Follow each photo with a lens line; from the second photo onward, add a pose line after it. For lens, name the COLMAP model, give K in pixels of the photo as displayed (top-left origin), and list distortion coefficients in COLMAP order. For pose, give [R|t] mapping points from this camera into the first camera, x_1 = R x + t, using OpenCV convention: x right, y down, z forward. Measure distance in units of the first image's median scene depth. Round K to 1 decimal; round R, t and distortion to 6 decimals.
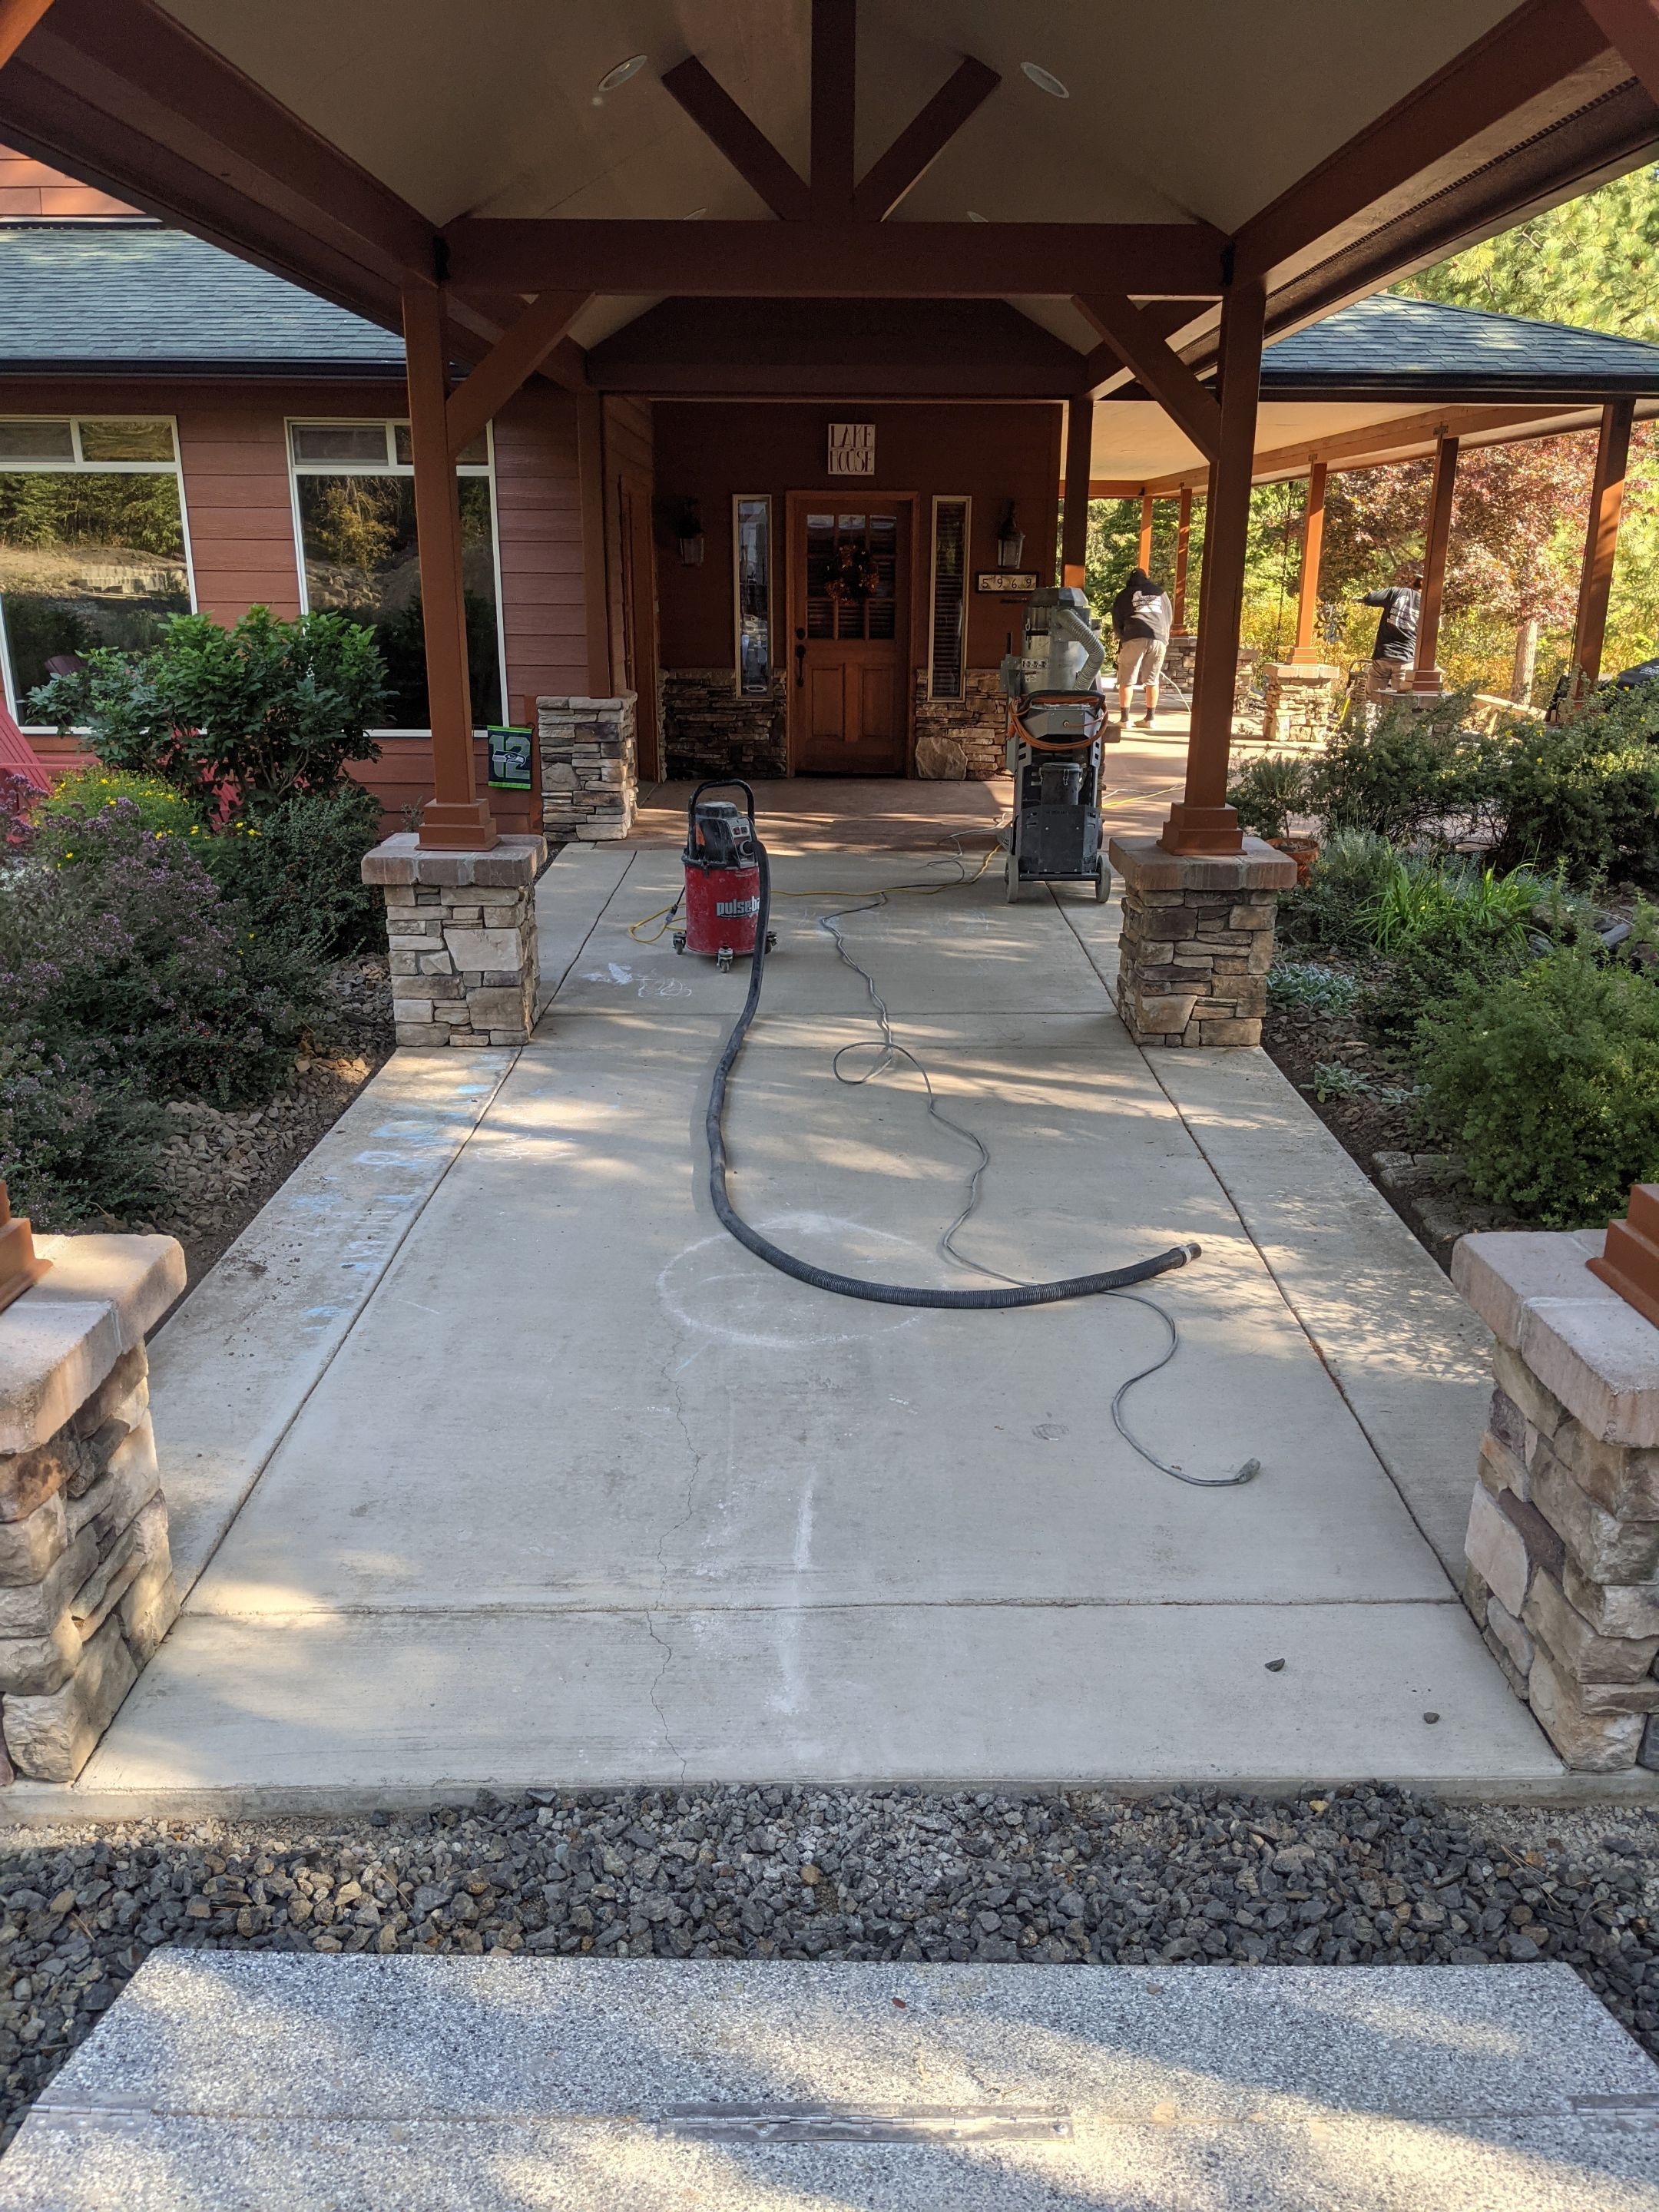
lens RADIAL K [[1771.8, 0, 829.5], [0, 1771.8, 1106.0], [0, 0, 1]] dist [0.103501, -0.160761]
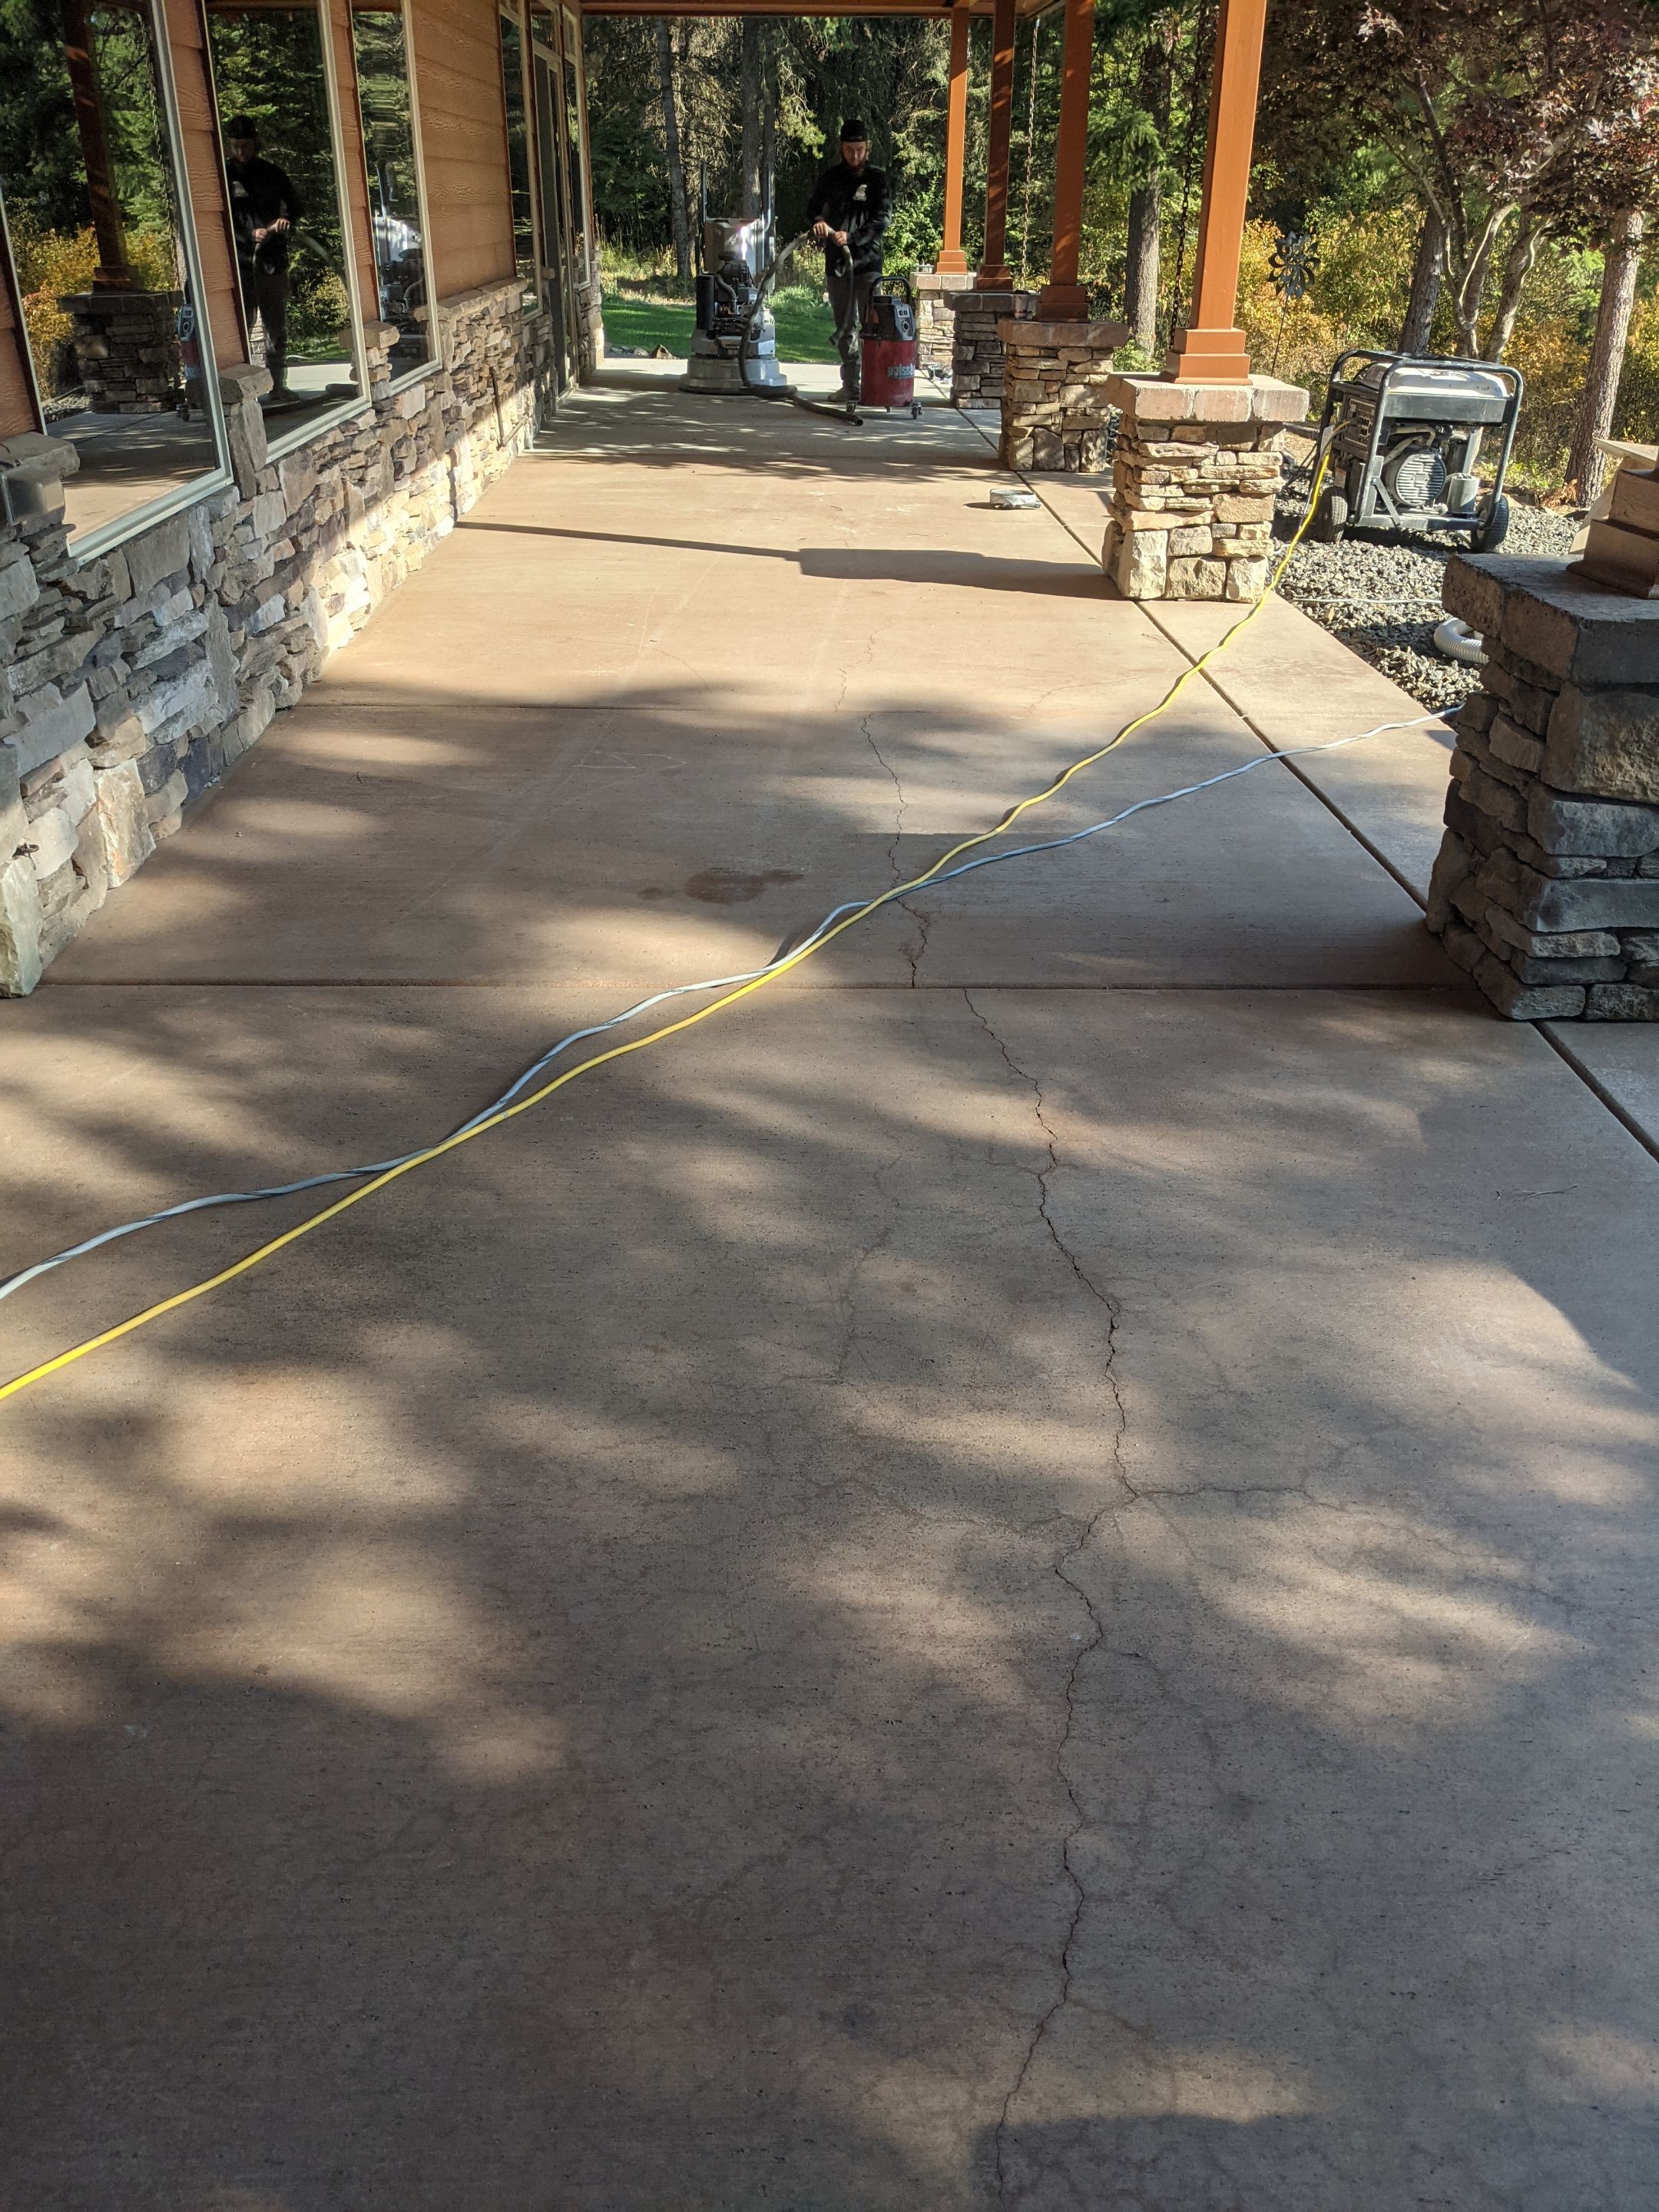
lens RADIAL K [[1771.8, 0, 829.5], [0, 1771.8, 1106.0], [0, 0, 1]] dist [0.103501, -0.160761]
pose [[0.999354, -0.012591, 0.033672, 0.218345], [0.006467, 0.984347, 0.176121, -0.209428], [-0.035362, -0.175789, 0.983792, 0.779458]]
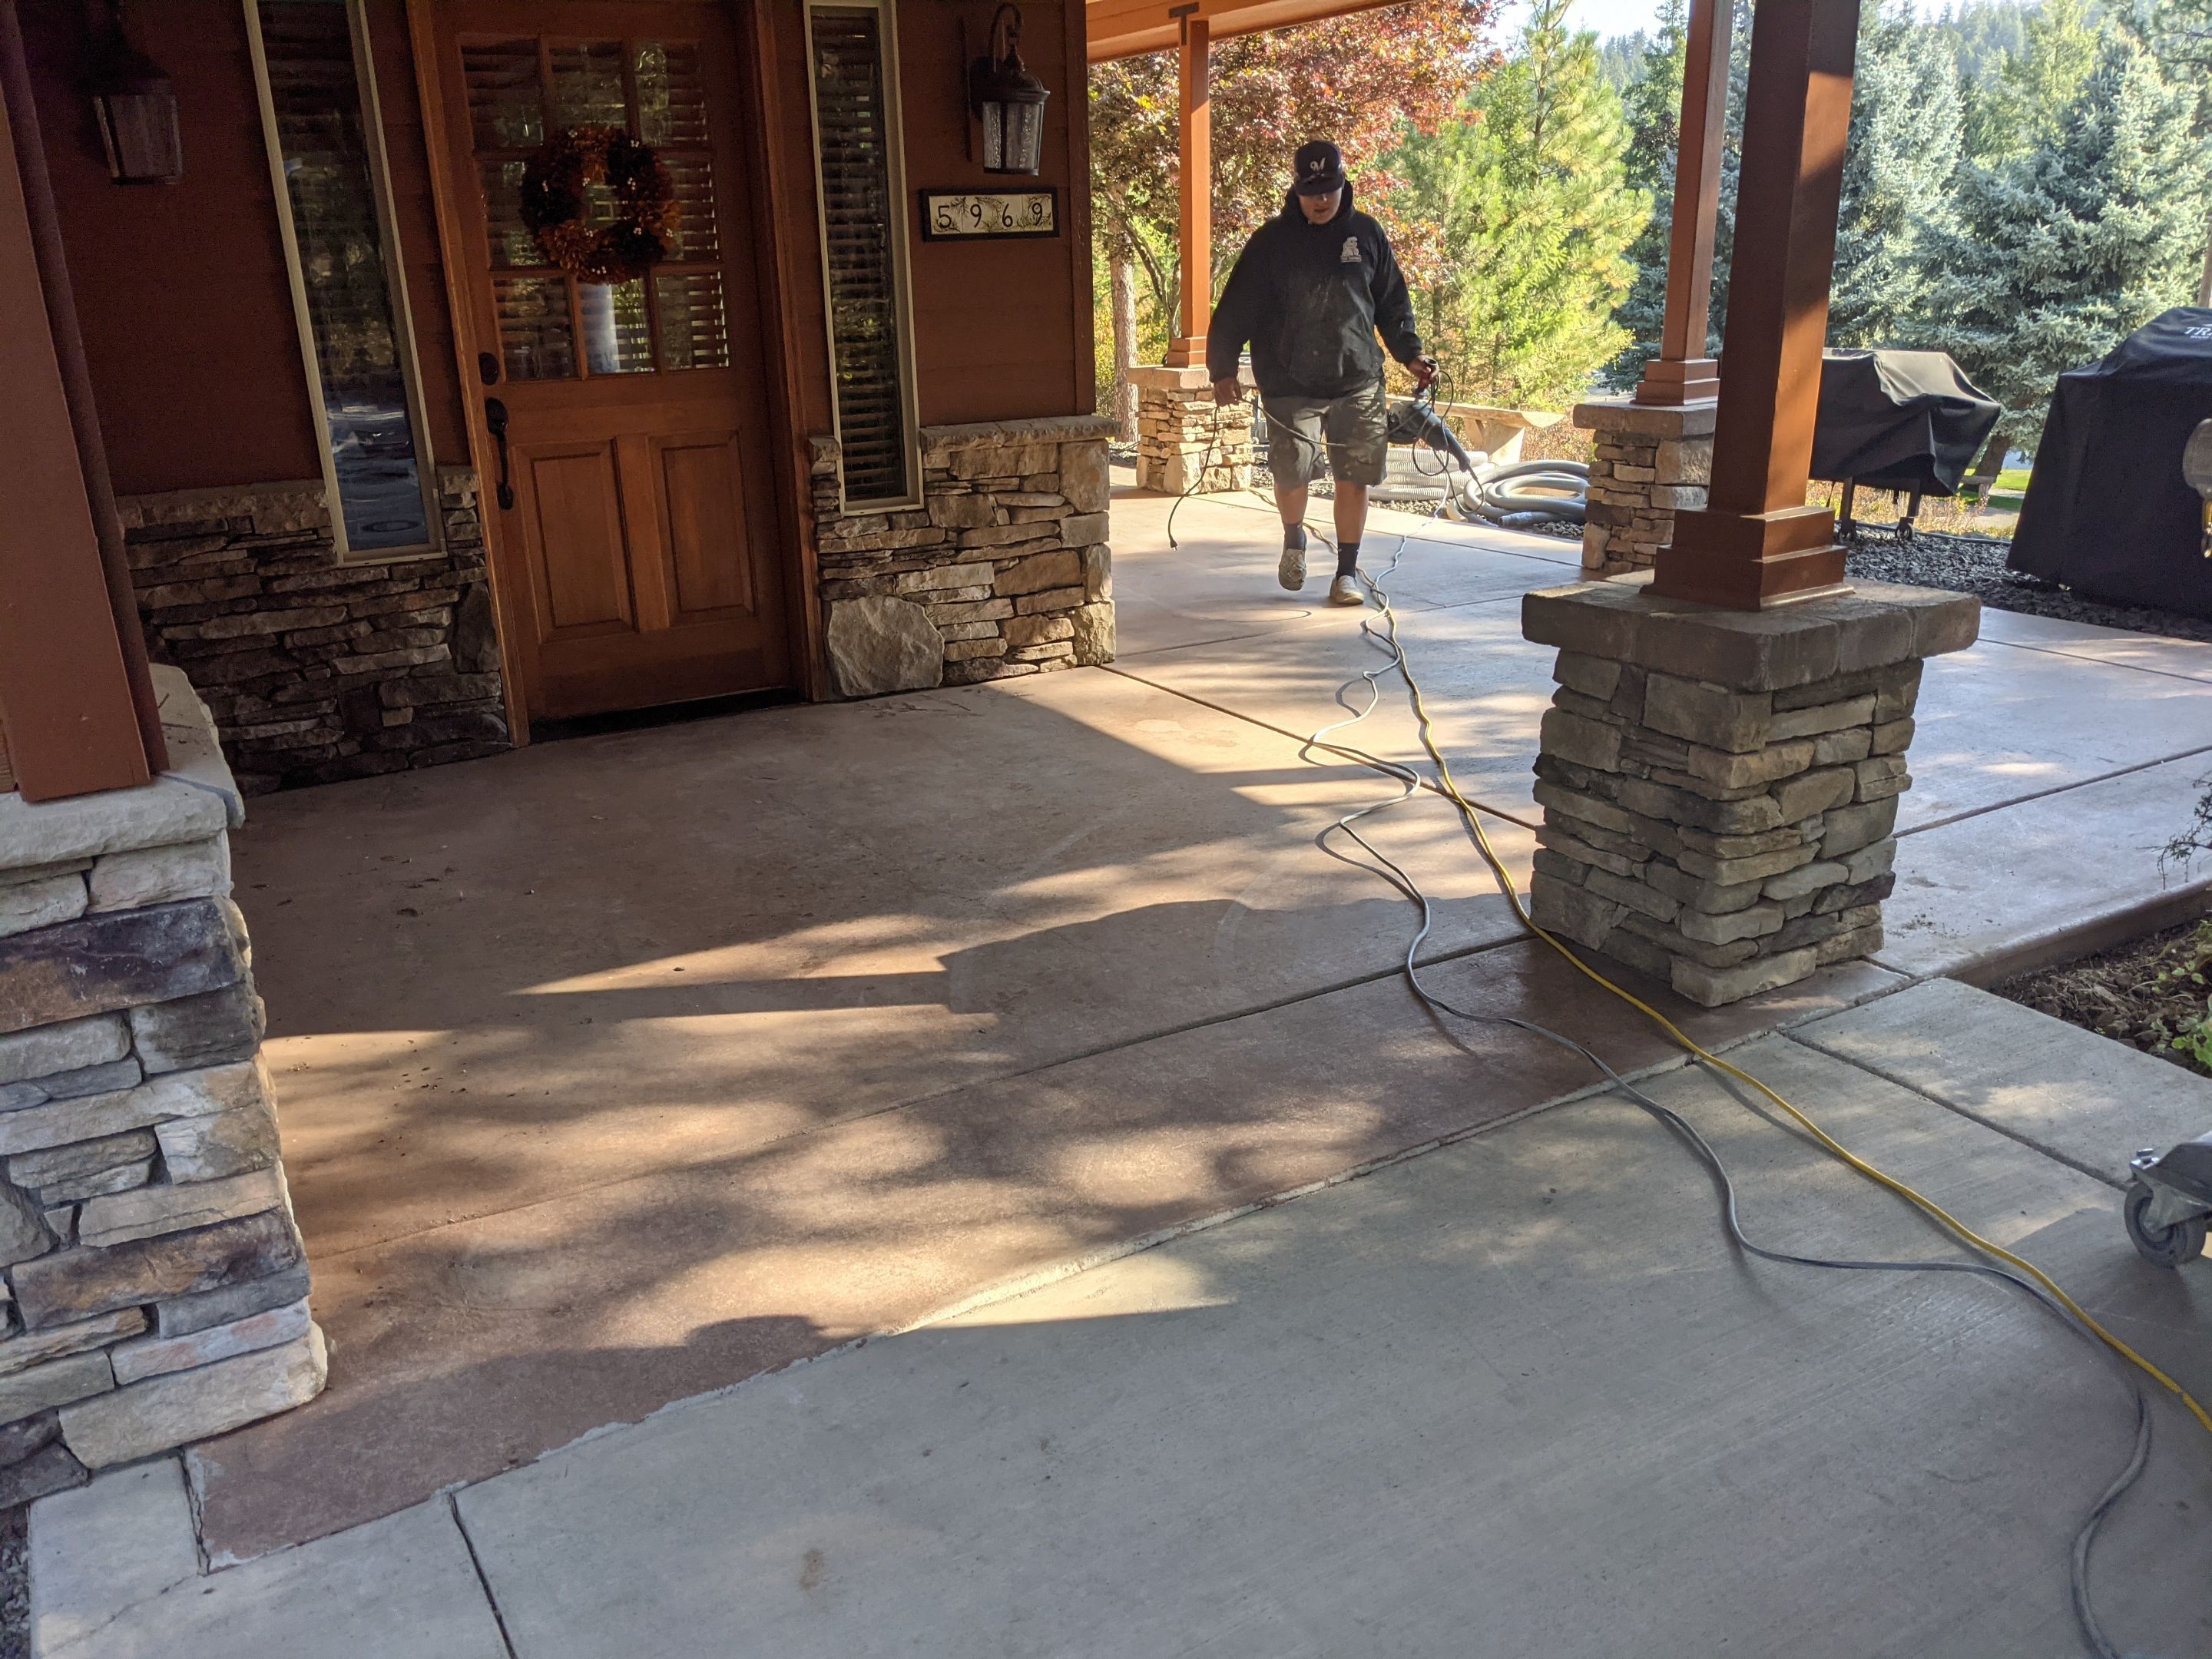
lens RADIAL K [[1771.8, 0, 1073.3], [0, 1771.8, 838.6], [0, 0, 1]] dist [0.103501, -0.160761]
pose [[0.869186, -0.188802, 0.457023, -0.098695], [0.179894, 0.981641, 0.063399, -0.170127], [-0.460602, 0.027110, 0.887193, 0.614312]]
